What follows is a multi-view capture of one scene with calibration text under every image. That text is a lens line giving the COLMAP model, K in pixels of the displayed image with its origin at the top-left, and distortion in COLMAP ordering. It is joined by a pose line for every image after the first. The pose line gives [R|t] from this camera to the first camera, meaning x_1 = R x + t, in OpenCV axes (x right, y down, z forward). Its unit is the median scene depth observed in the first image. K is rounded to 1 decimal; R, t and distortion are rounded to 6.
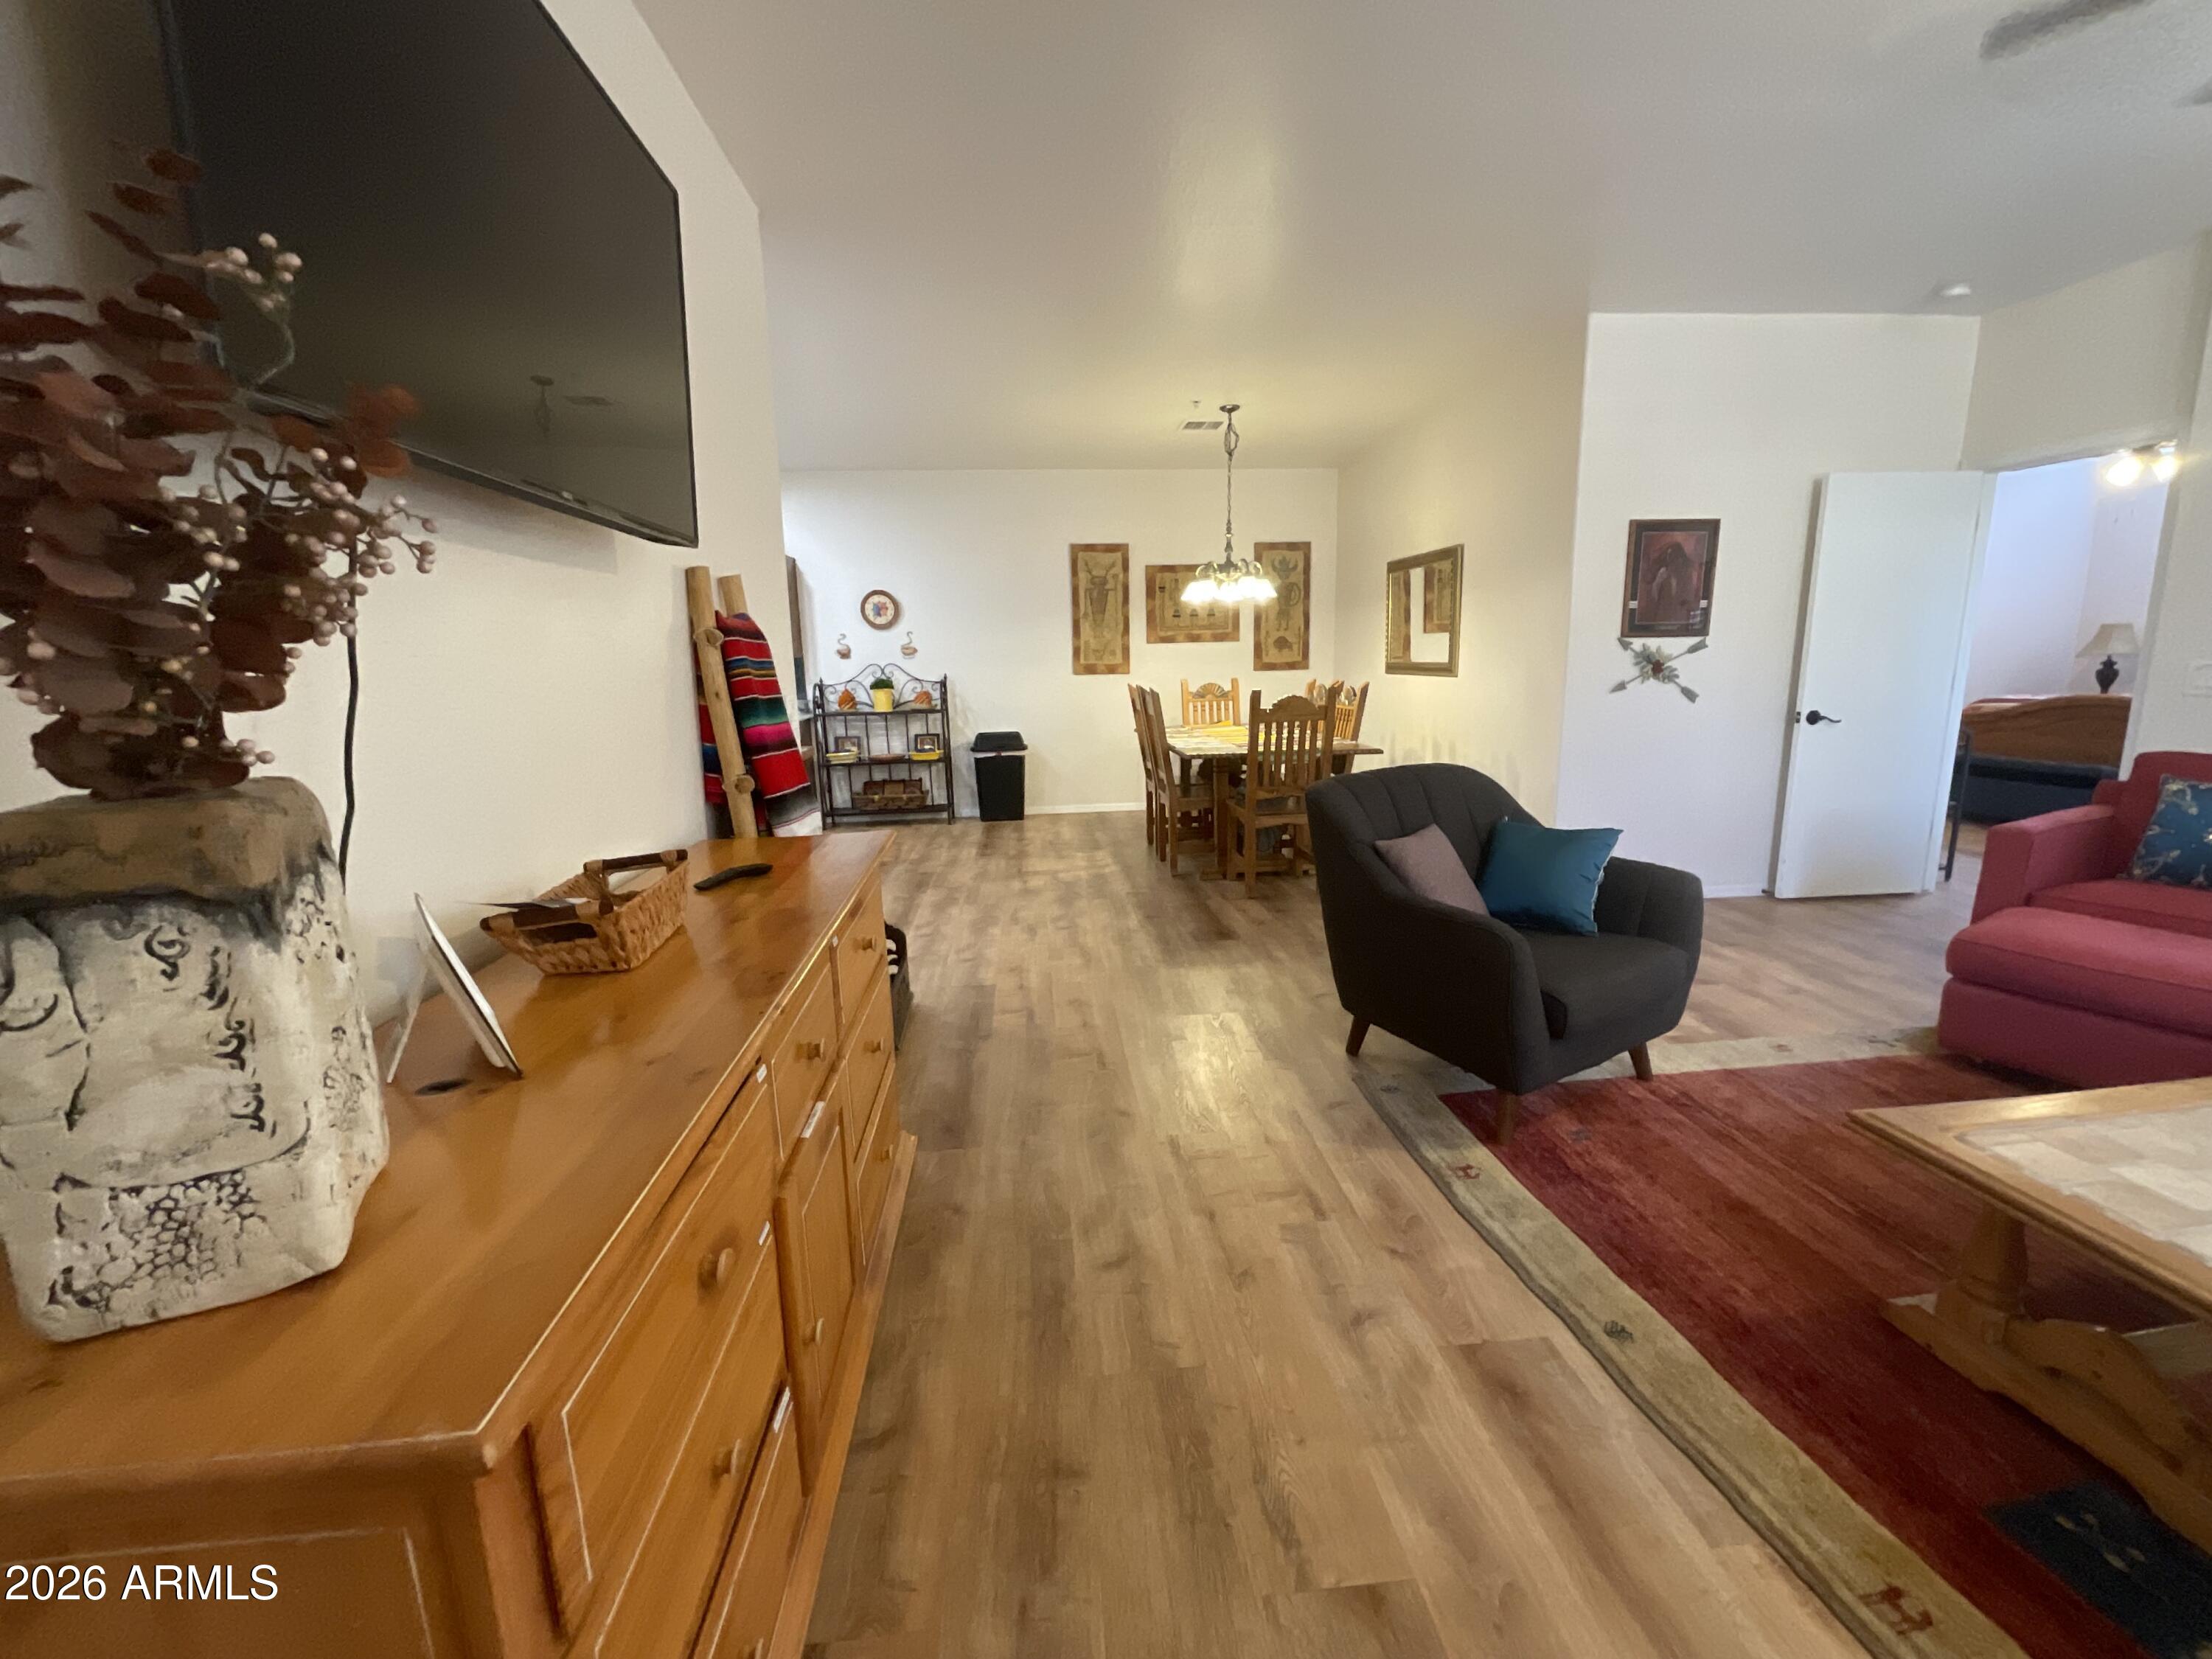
lens RADIAL K [[895.0, 0, 1112.3], [0, 895.0, 820.2], [0, 0, 1]] dist [0.000446, 0.000947]
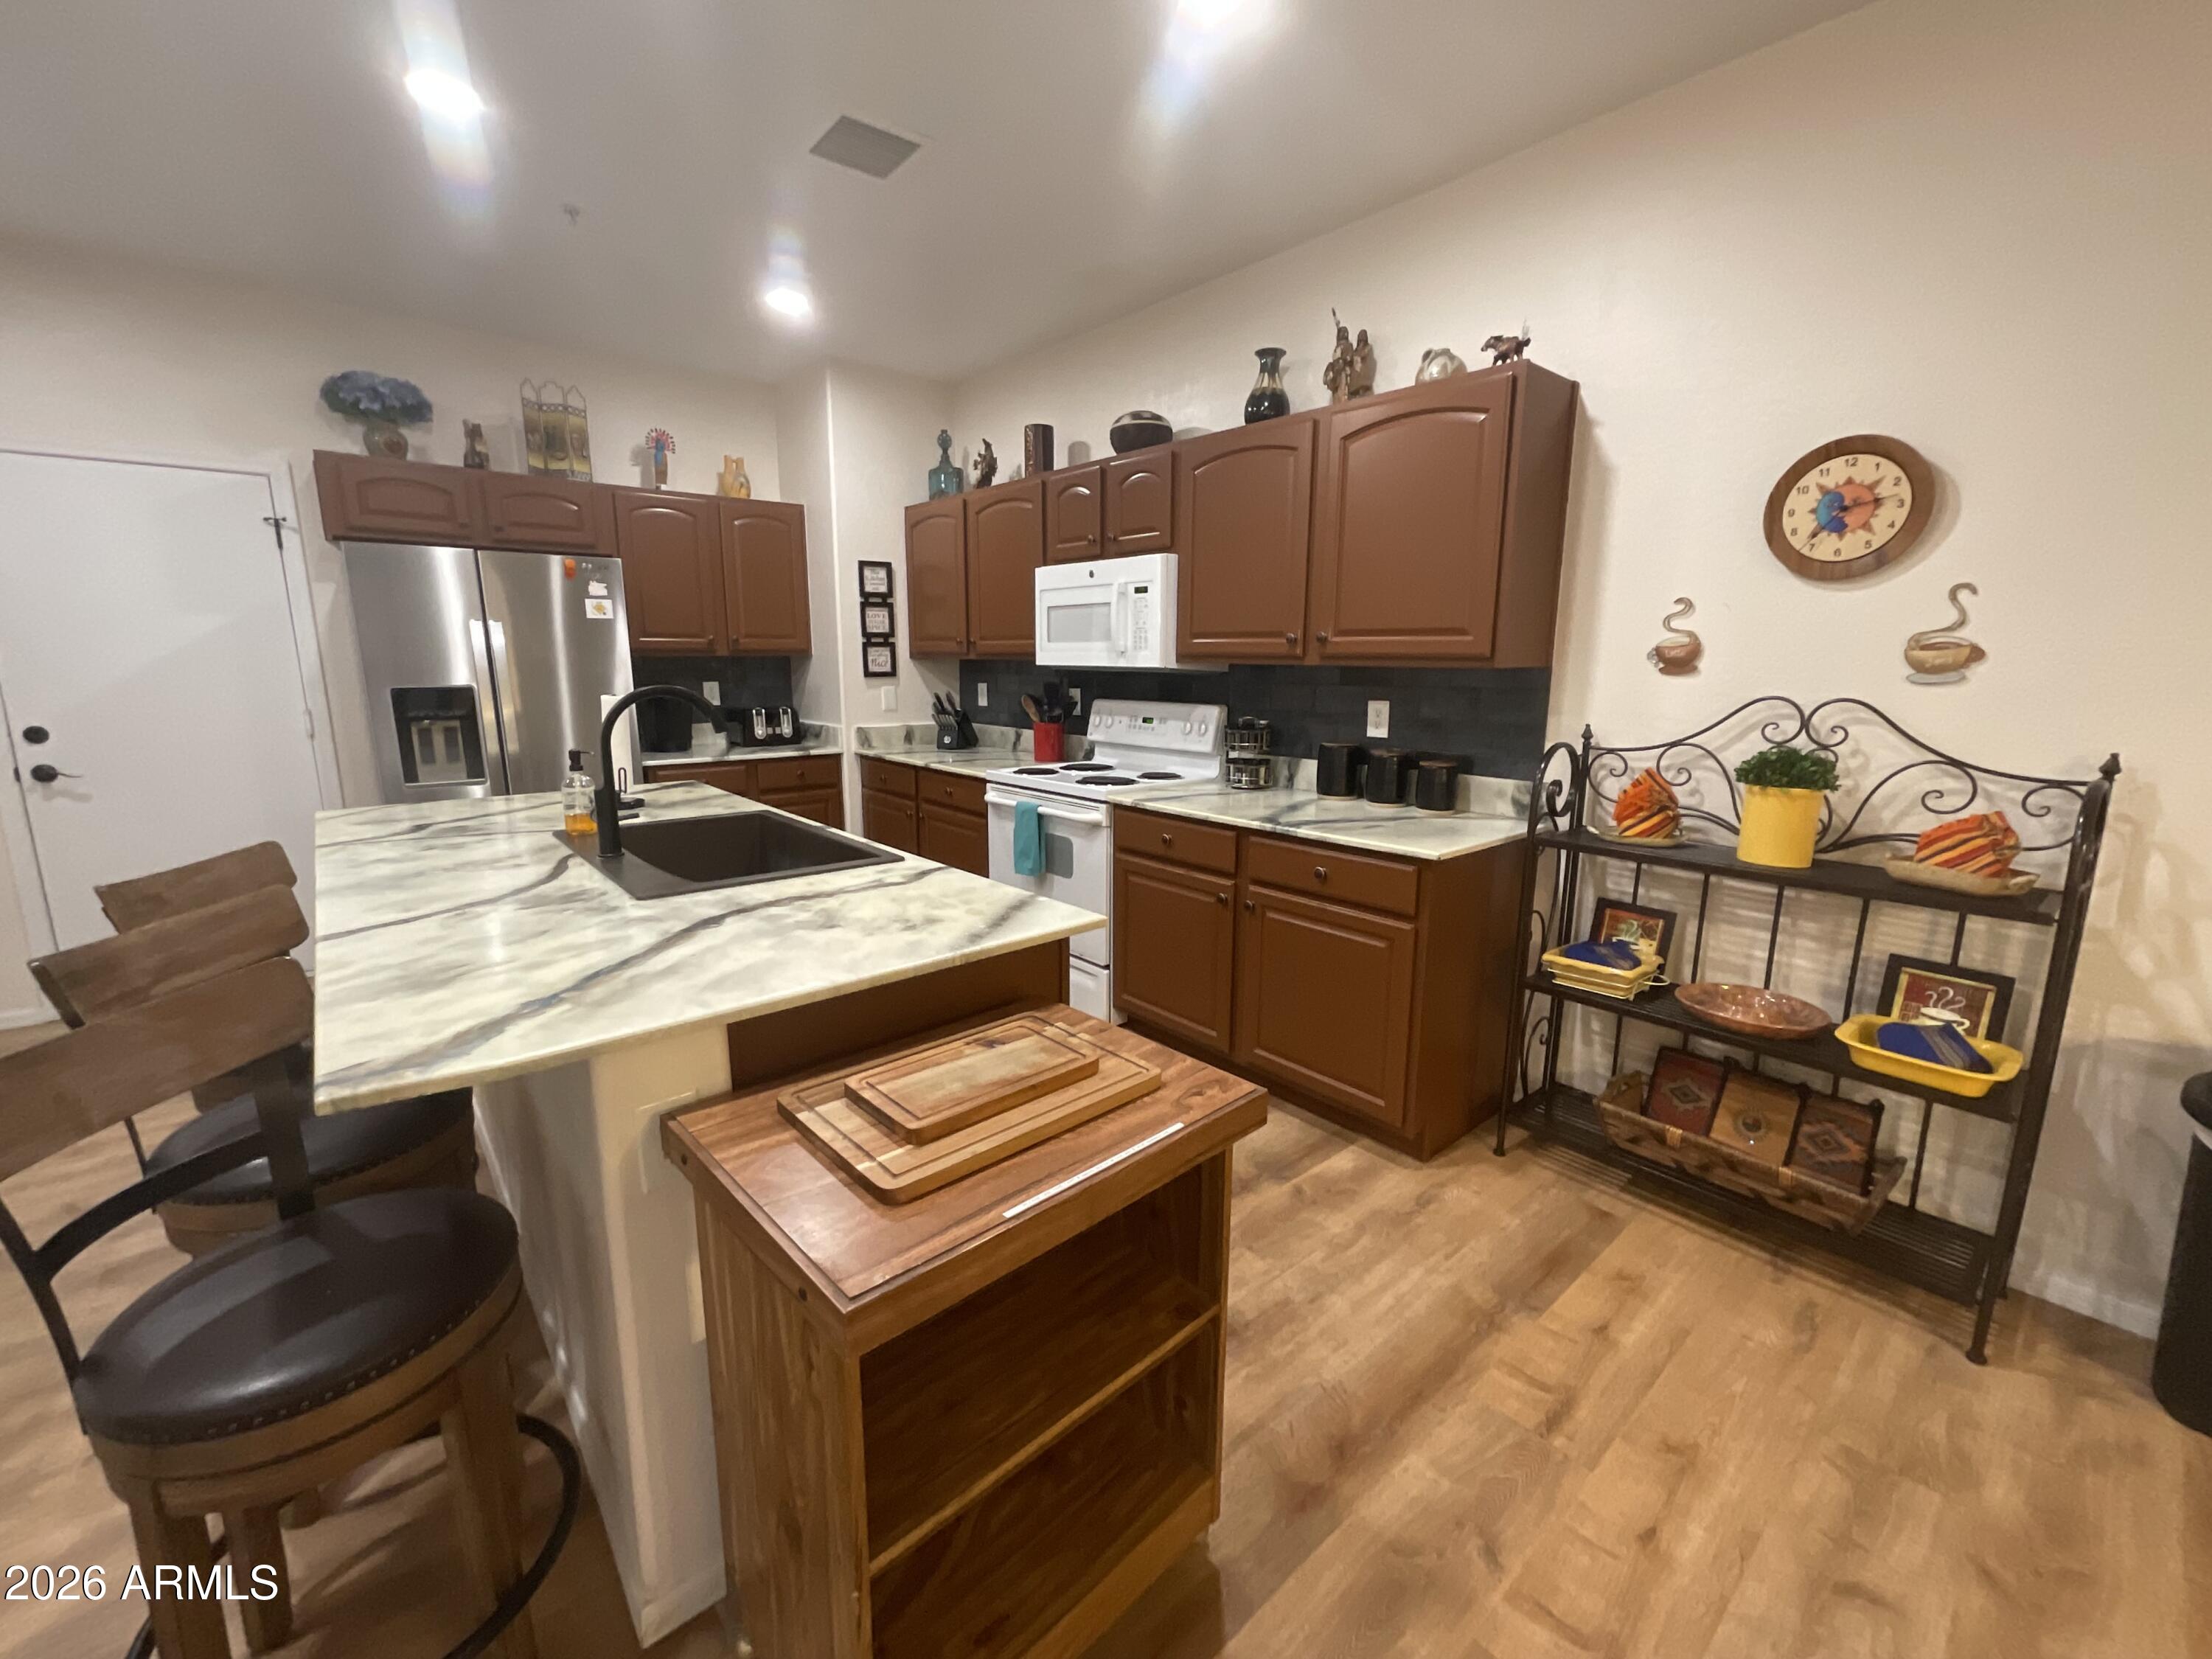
lens RADIAL K [[895.0, 0, 1099.3], [0, 895.0, 828.7], [0, 0, 1]] dist [0.000446, 0.000947]
pose [[0.570294, 0.185535, -0.800214, -0.257748], [-0.162036, 0.980427, 0.111839, -0.224114], [0.805301, 0.065882, 0.589194, 1.122200]]
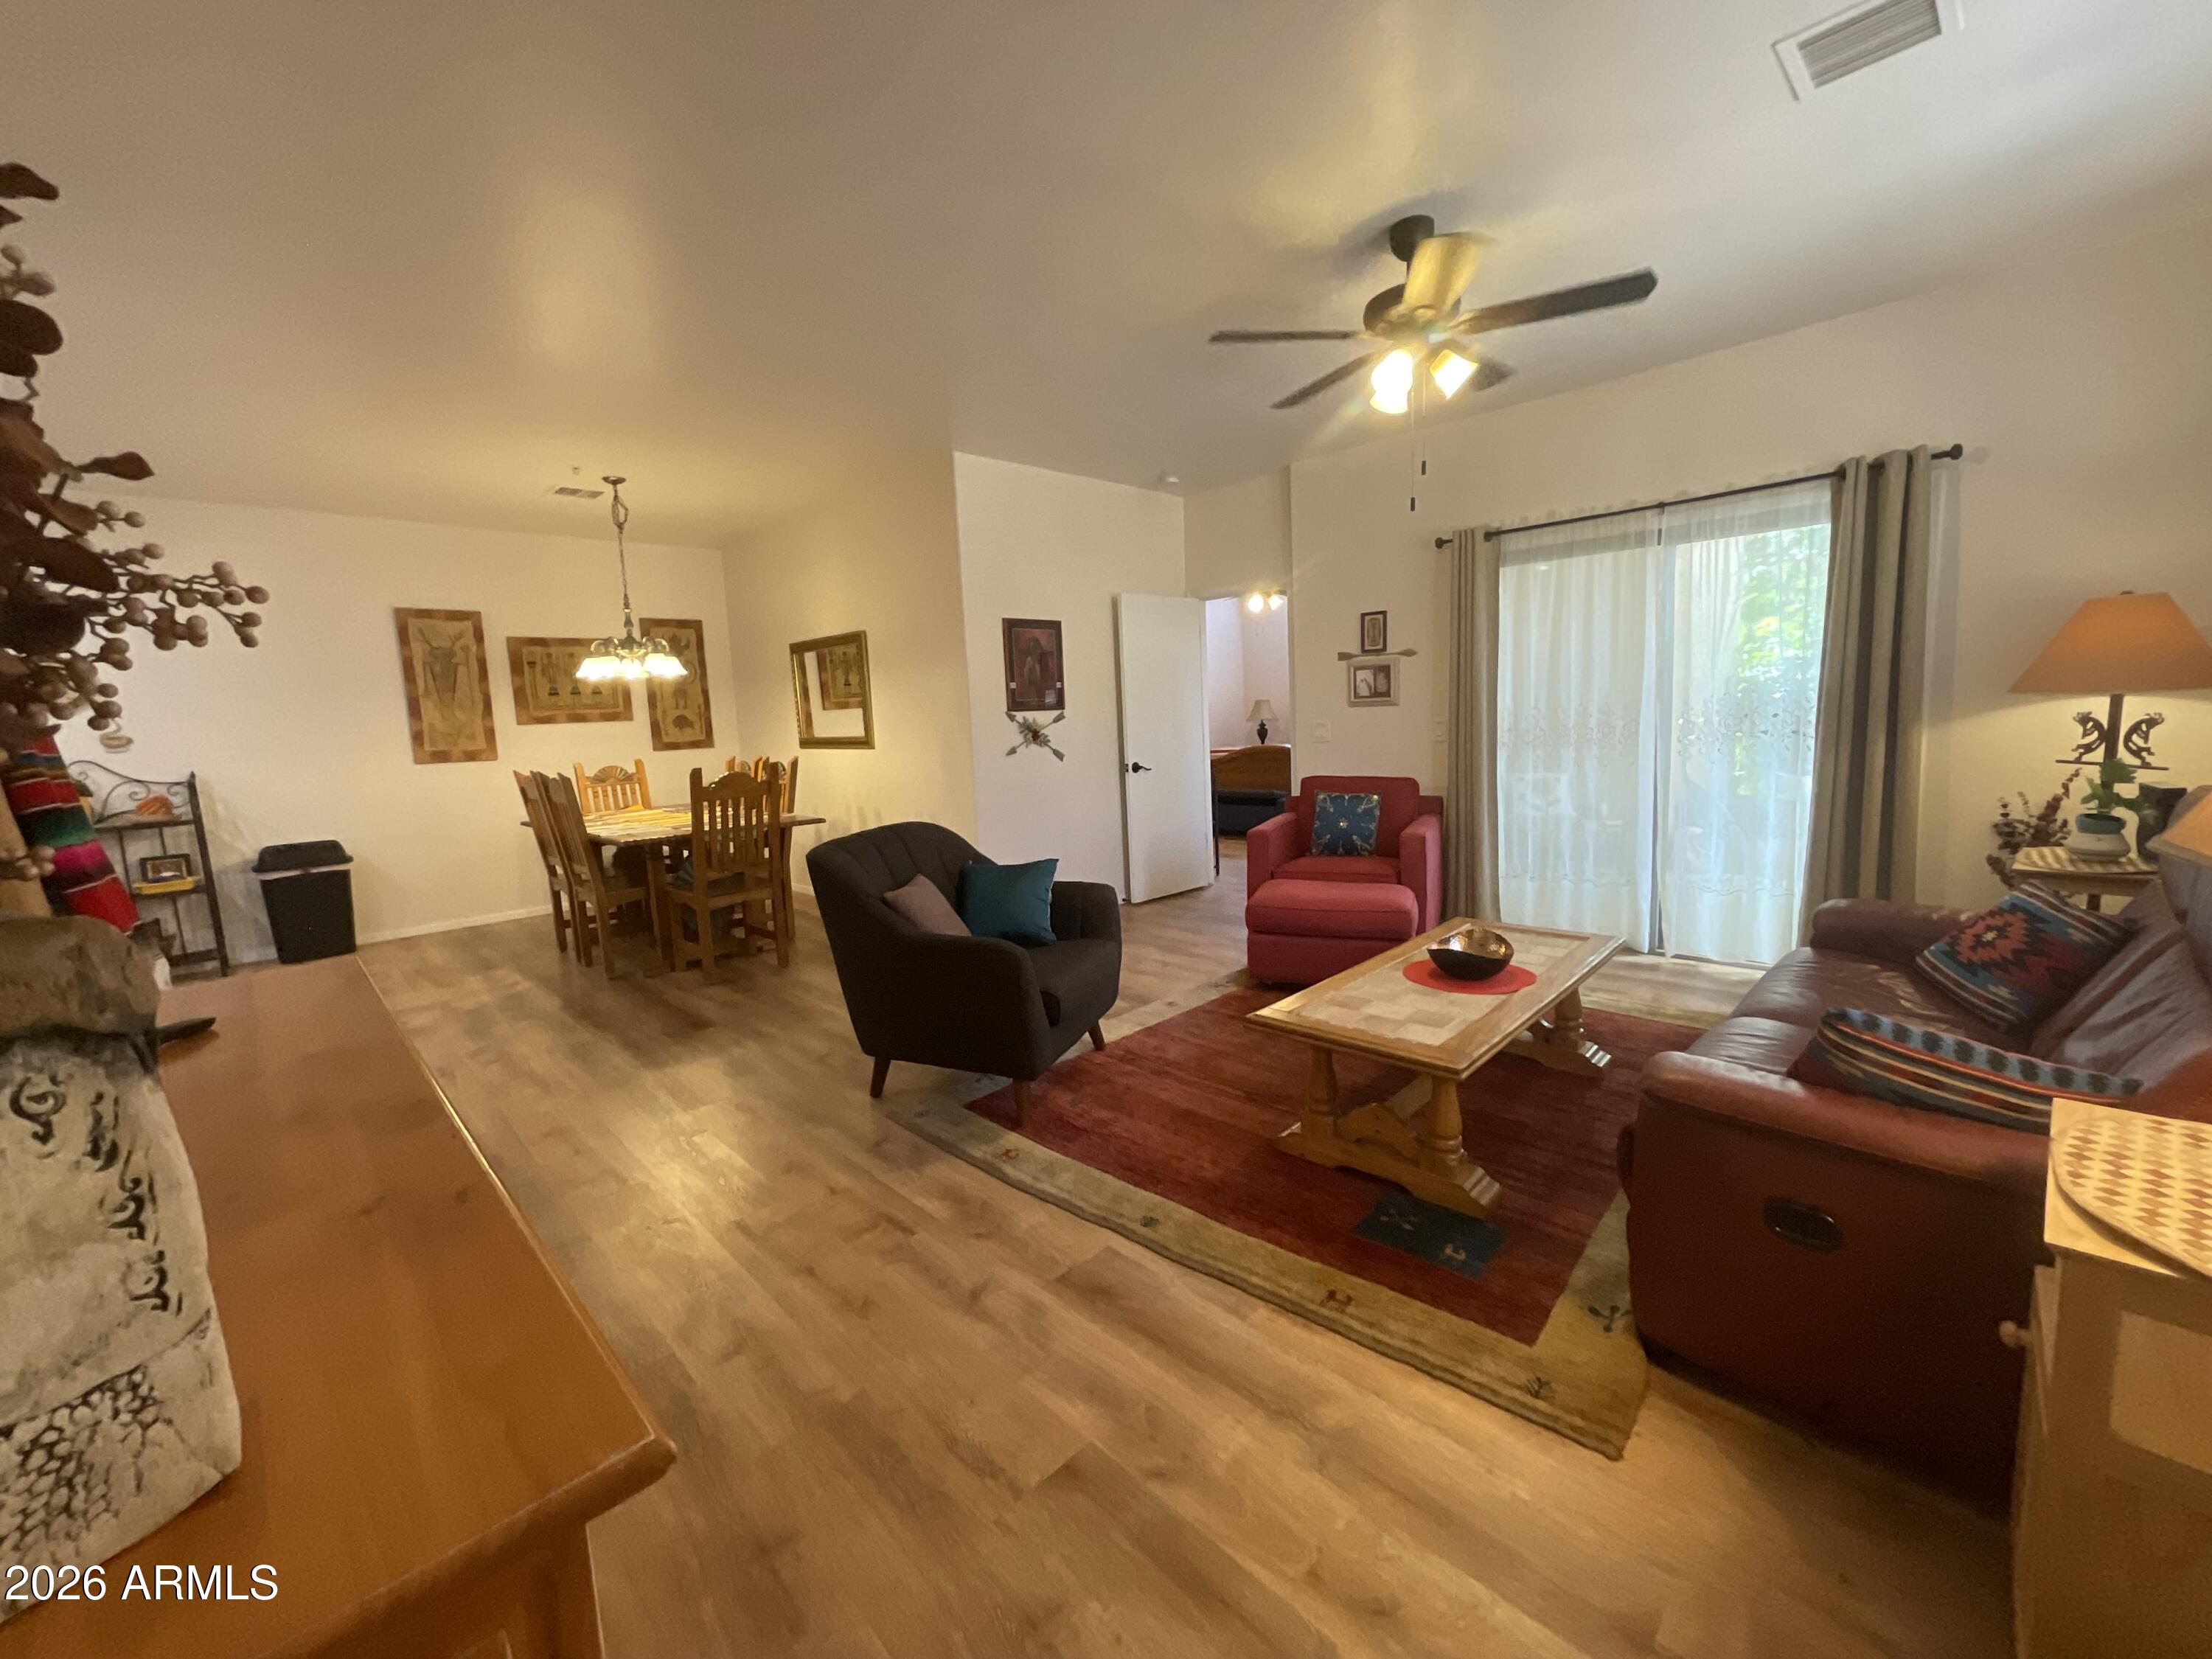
lens RADIAL K [[895.0, 0, 1102.0], [0, 895.0, 819.2], [0, 0, 1]] dist [0.000446, 0.000947]
pose [[0.783125, -0.085816, 0.615915, -0.106168], [0.138017, 0.989716, -0.037588, 0.007131], [-0.606355, 0.114443, 0.786916, -0.031834]]
